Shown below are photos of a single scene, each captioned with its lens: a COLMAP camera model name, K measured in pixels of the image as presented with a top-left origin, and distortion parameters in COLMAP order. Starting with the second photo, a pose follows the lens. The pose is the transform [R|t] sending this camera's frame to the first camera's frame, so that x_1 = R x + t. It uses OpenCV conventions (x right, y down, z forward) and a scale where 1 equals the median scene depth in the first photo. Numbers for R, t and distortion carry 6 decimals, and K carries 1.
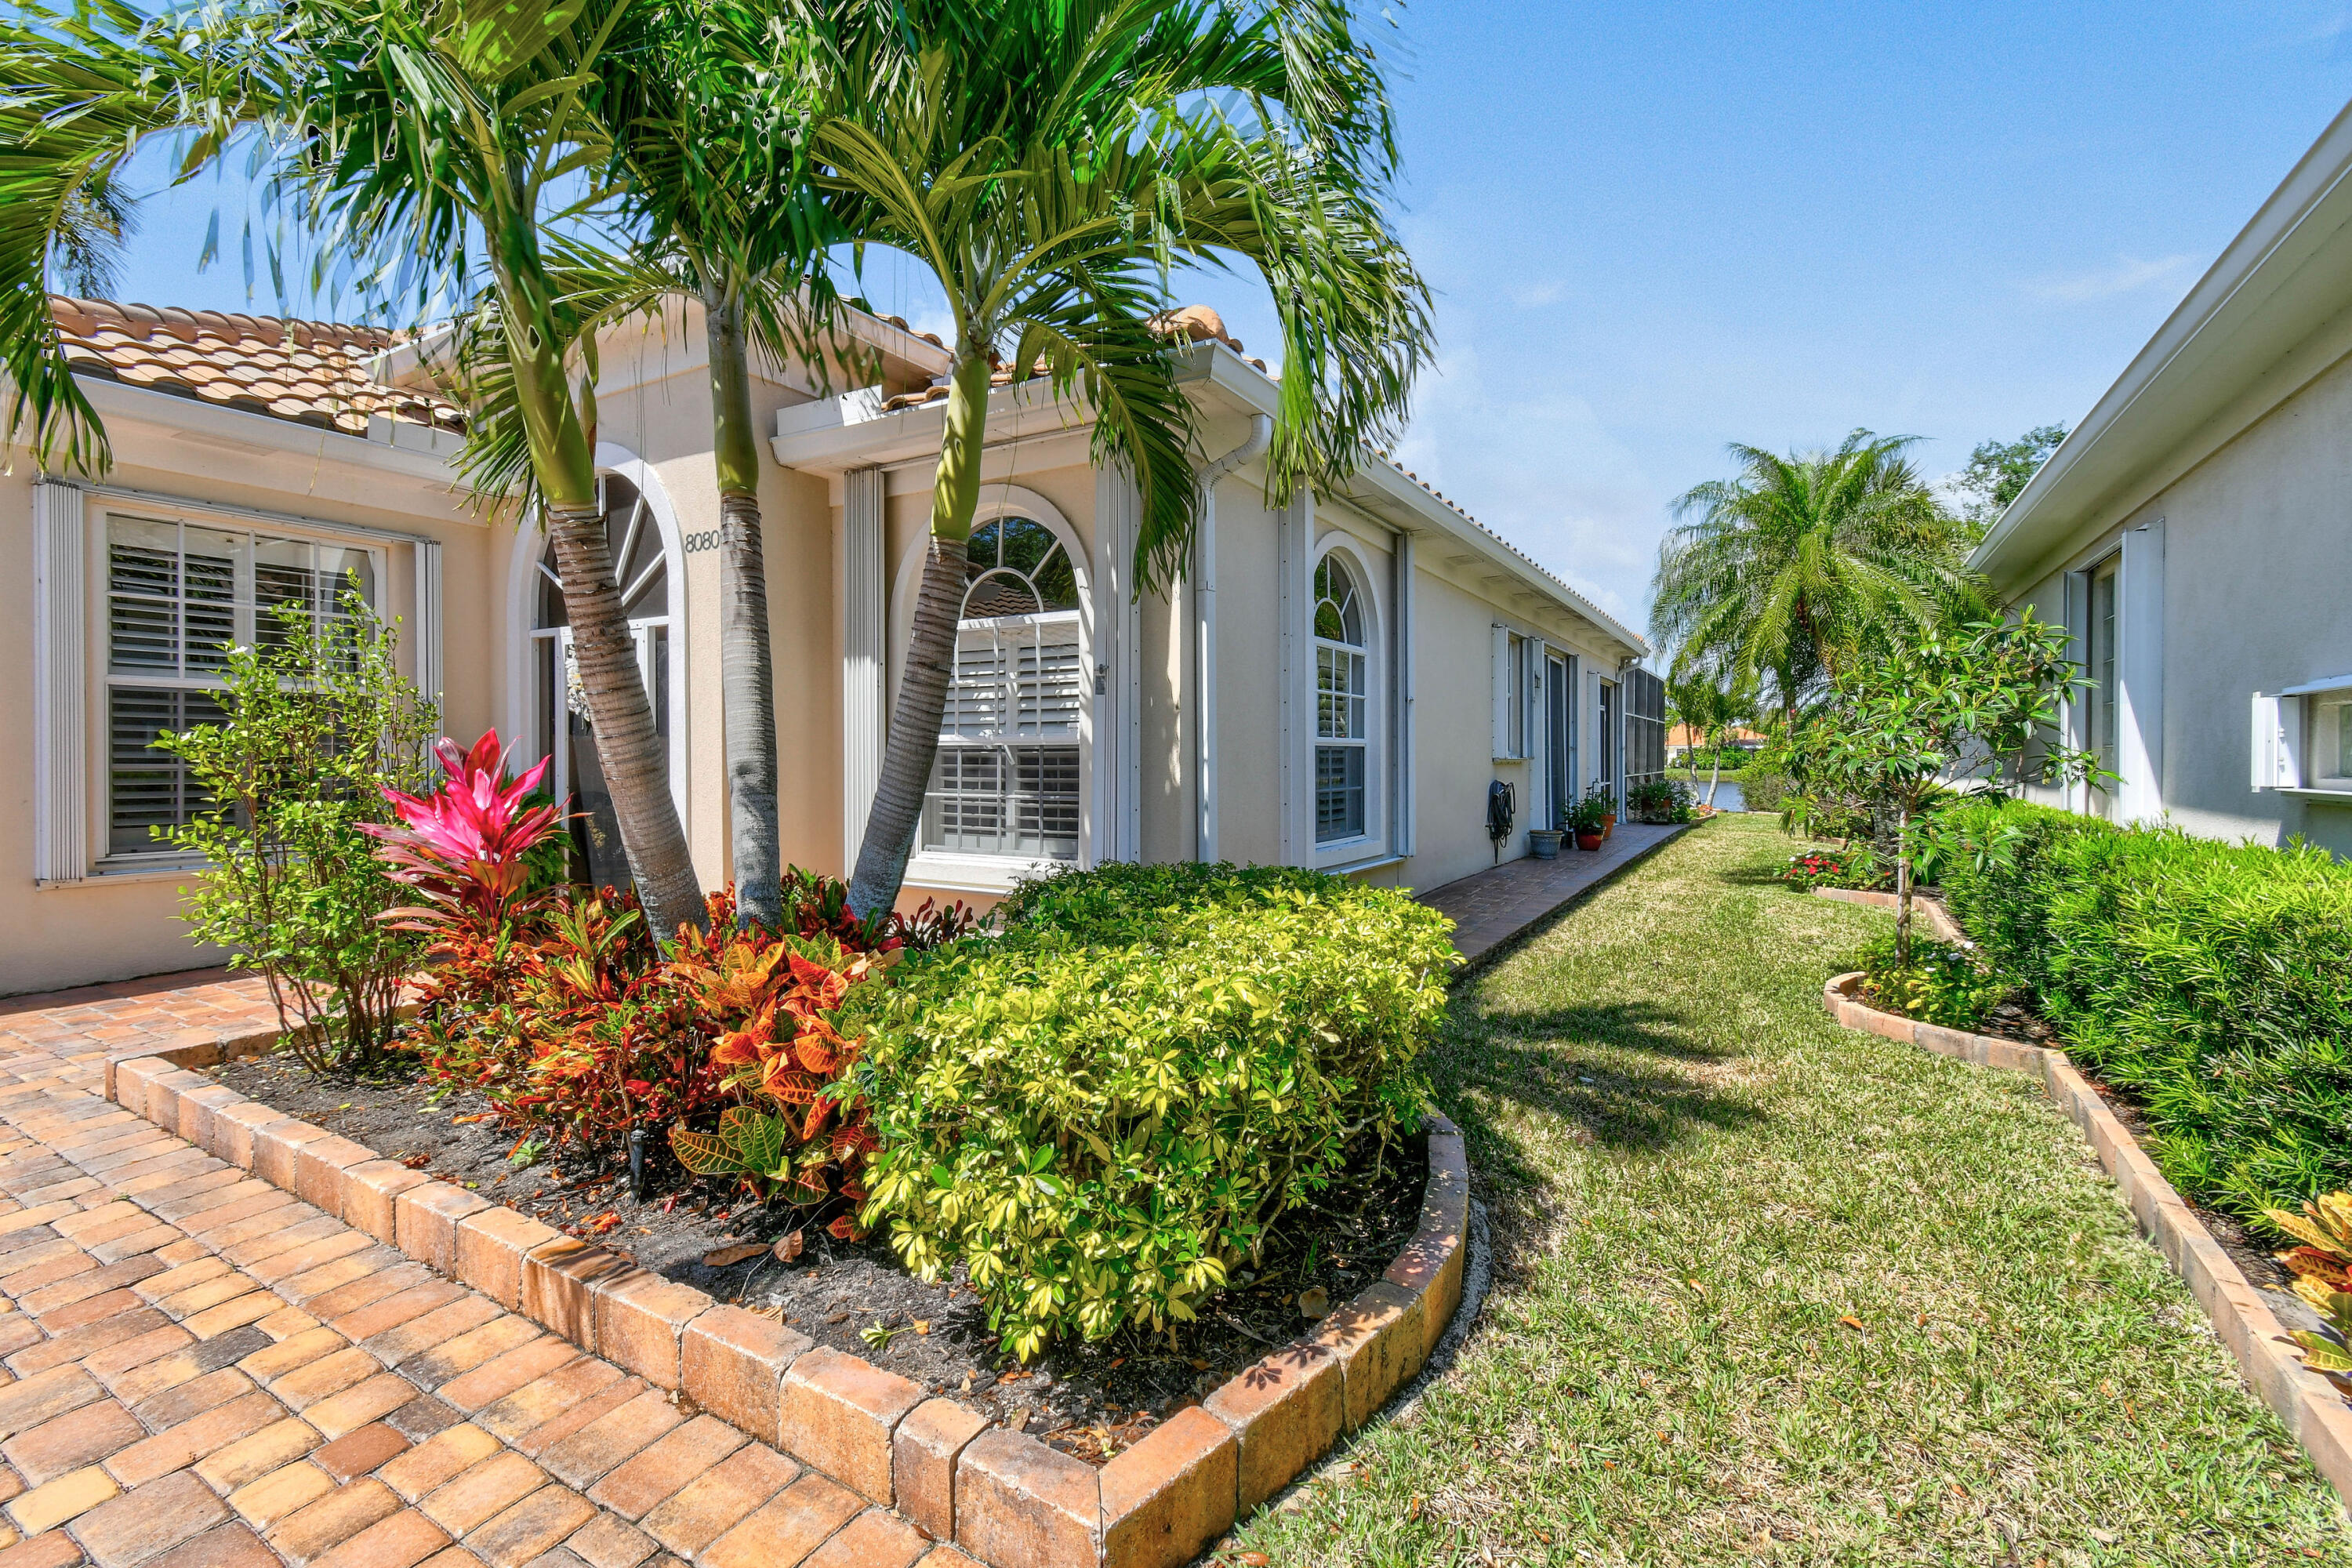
lens RADIAL K [[1033.1, 0, 1185.4], [0, 1033.1, 767.5], [0, 0, 1]] dist [0.013218, -0.000847]
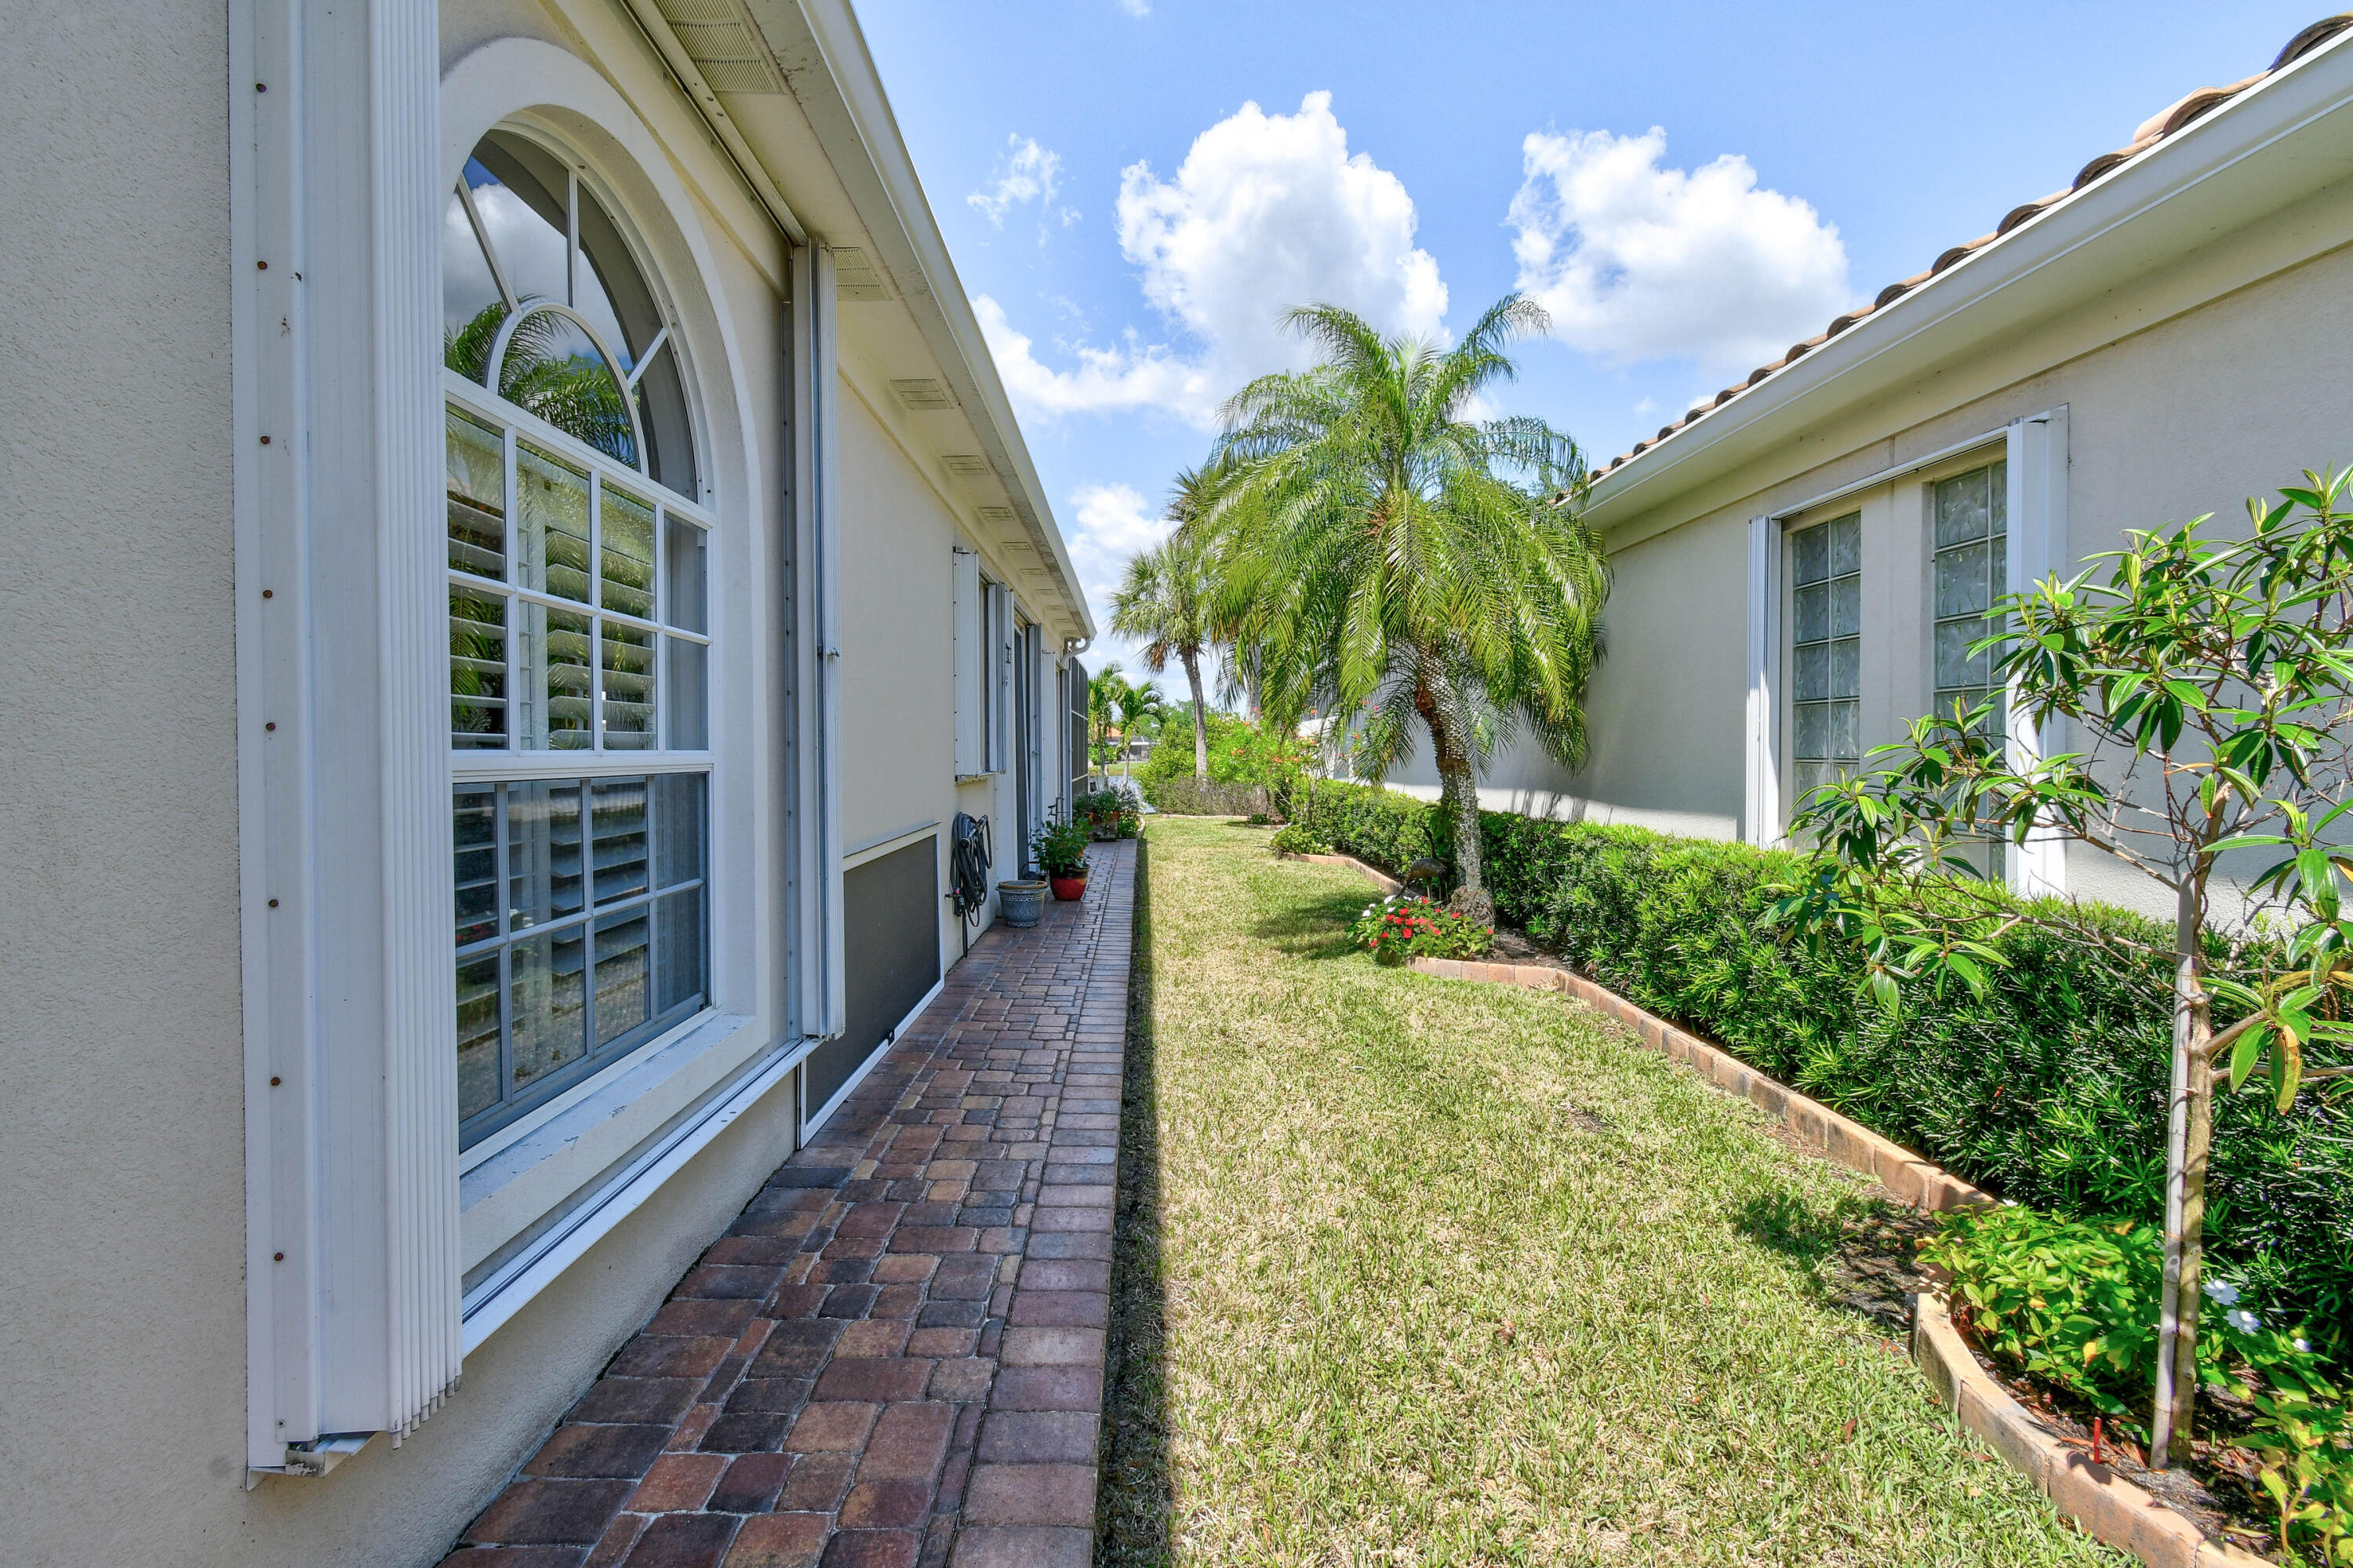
lens RADIAL K [[1033.6, 0, 1185.9], [0, 1033.6, 767.5], [0, 0, 1]] dist [0.013218, -0.000847]
pose [[0.833428, -0.009618, 0.552545, 0.107521], [0.006821, 0.999951, 0.007118, -0.022410], [-0.552587, -0.002164, 0.833453, 0.579029]]
